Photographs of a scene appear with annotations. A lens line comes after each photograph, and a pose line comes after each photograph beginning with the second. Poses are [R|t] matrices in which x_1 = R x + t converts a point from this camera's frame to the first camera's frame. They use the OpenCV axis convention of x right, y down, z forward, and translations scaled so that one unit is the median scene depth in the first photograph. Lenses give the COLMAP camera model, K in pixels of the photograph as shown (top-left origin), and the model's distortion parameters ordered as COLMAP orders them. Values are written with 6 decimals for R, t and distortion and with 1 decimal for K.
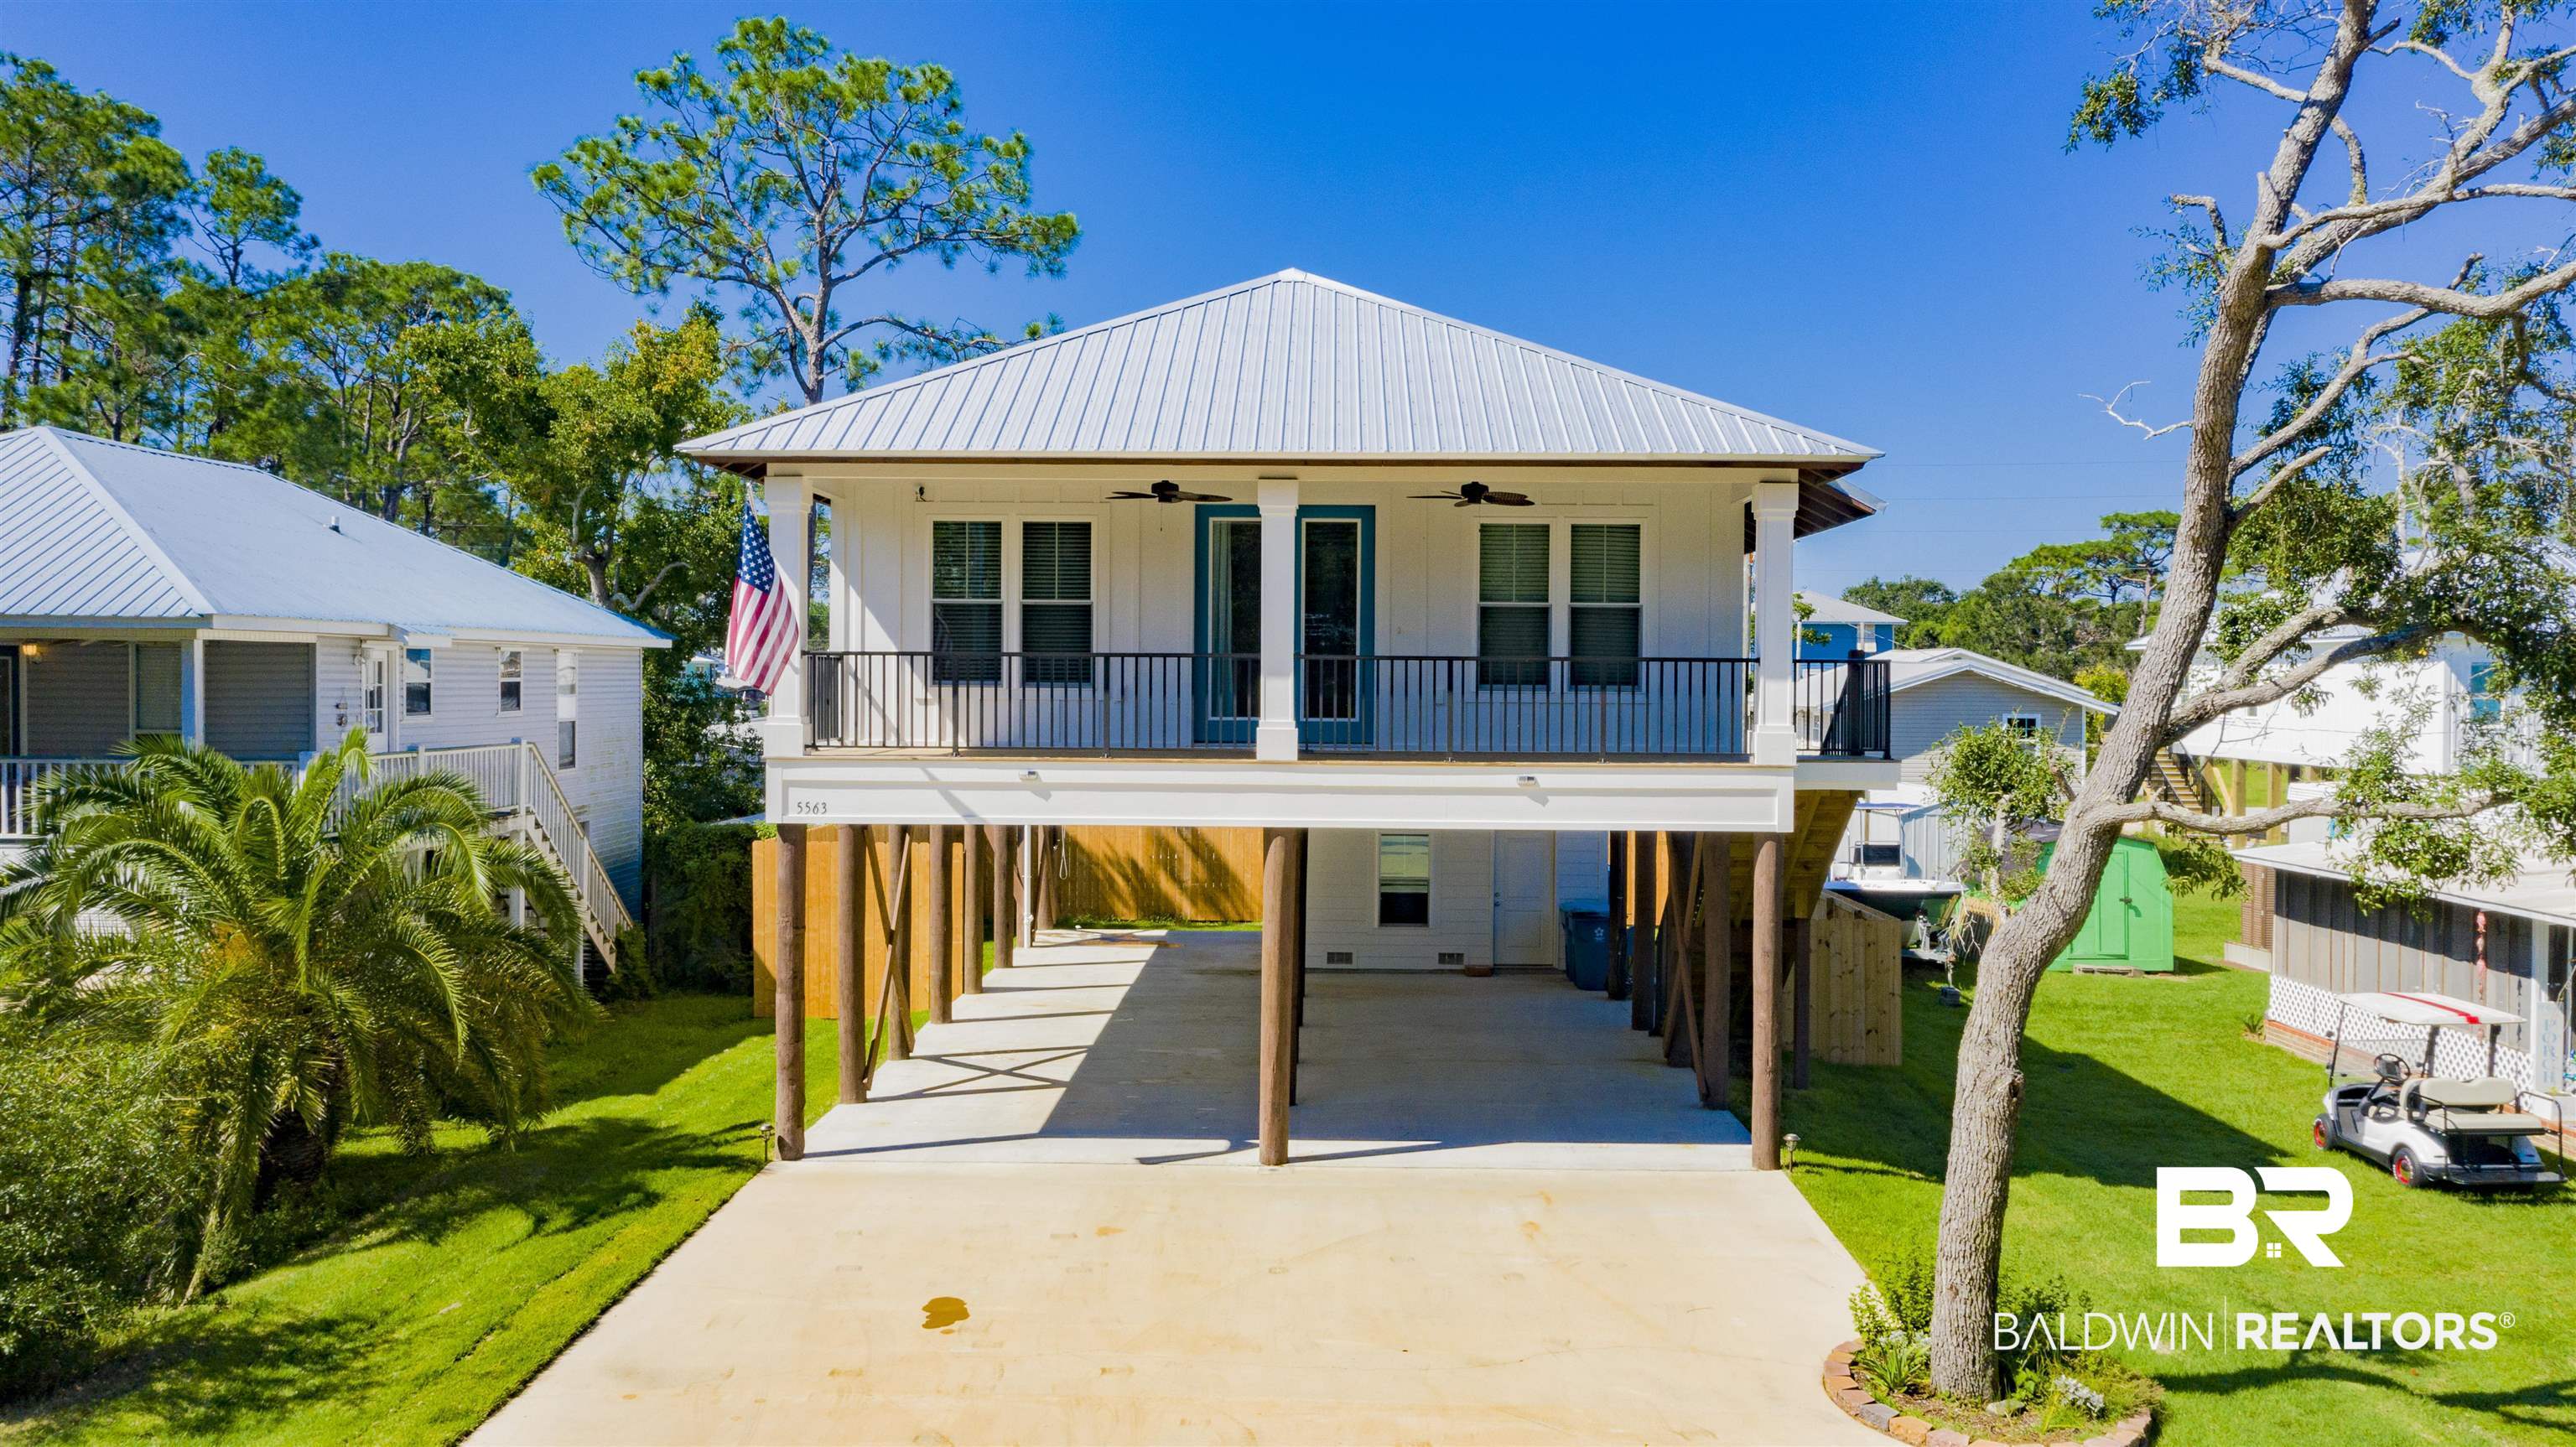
lens RADIAL K [[2007.9, 0, 1288.0], [0, 2007.9, 723.5], [0, 0, 1]] dist [-0.006400, 0.053768]
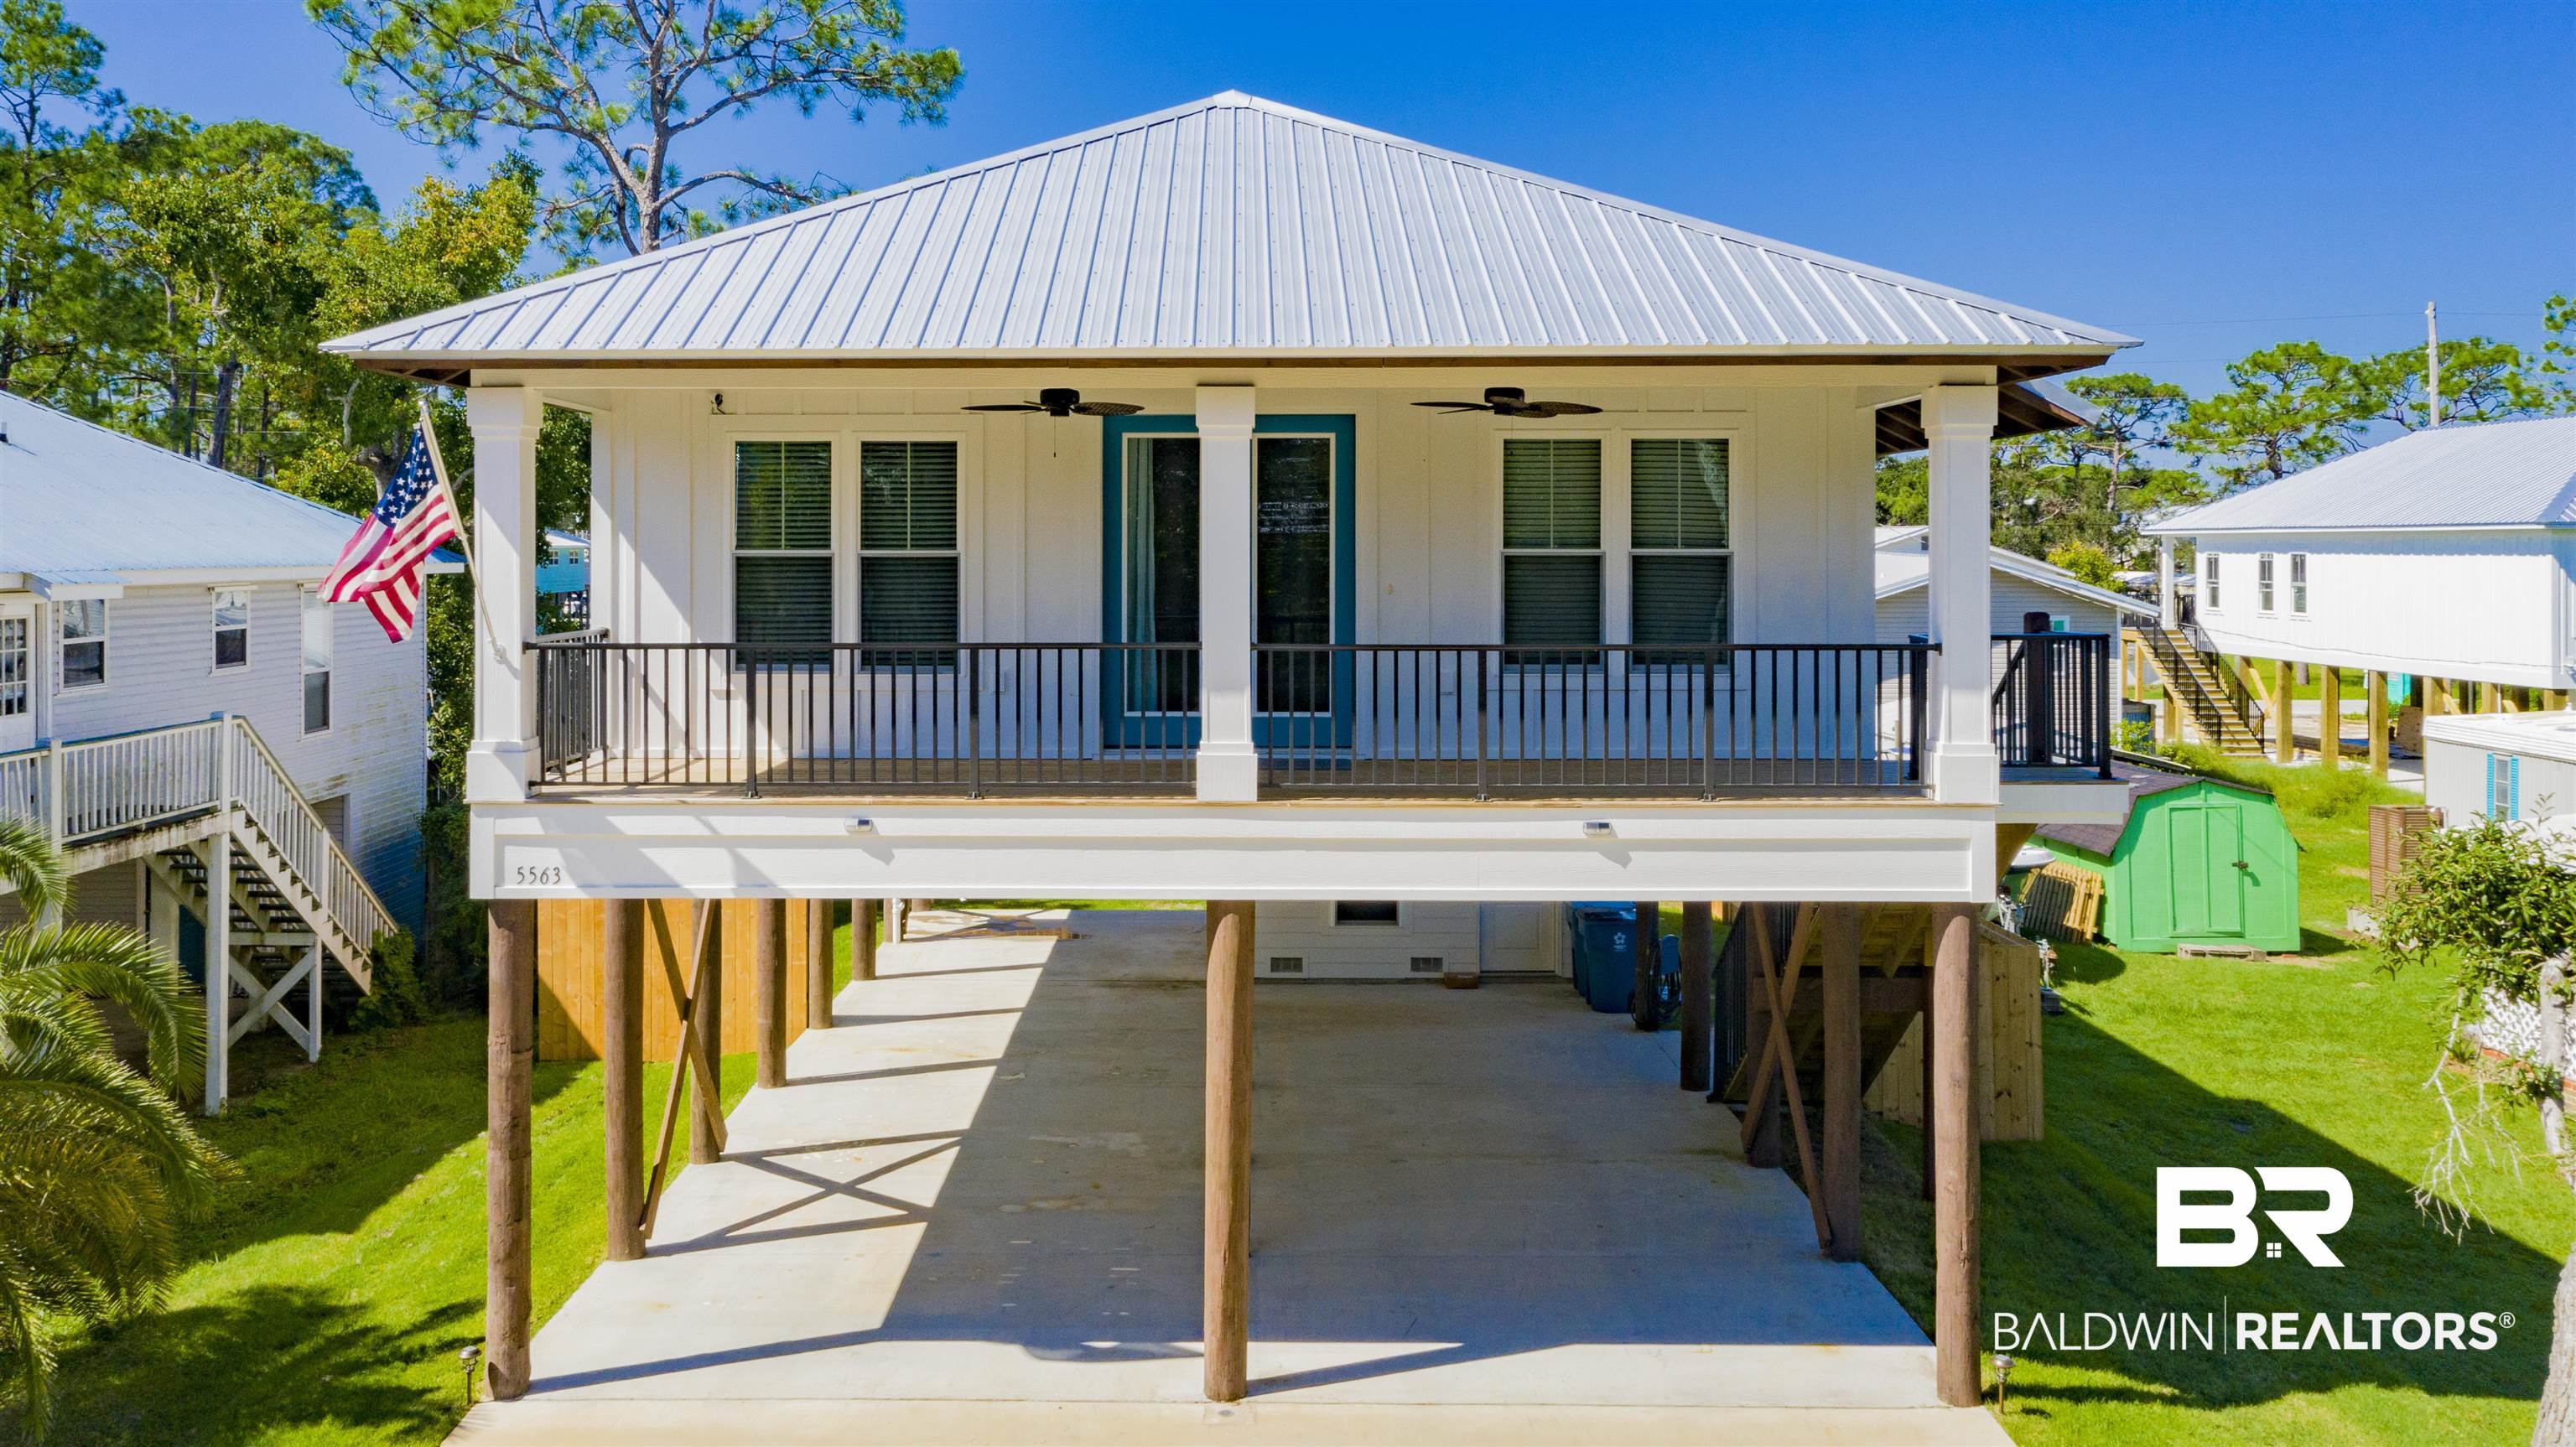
lens RADIAL K [[2065.0, 0, 1200.7], [0, 2065.0, 530.3], [0, 0, 1]] dist [0.003422, 0.095492]
pose [[0.999965, -0.007981, 0.002686, -0.010192], [0.008062, 0.999472, -0.031471, -0.033600], [-0.002434, 0.031492, 0.999501, 0.199864]]
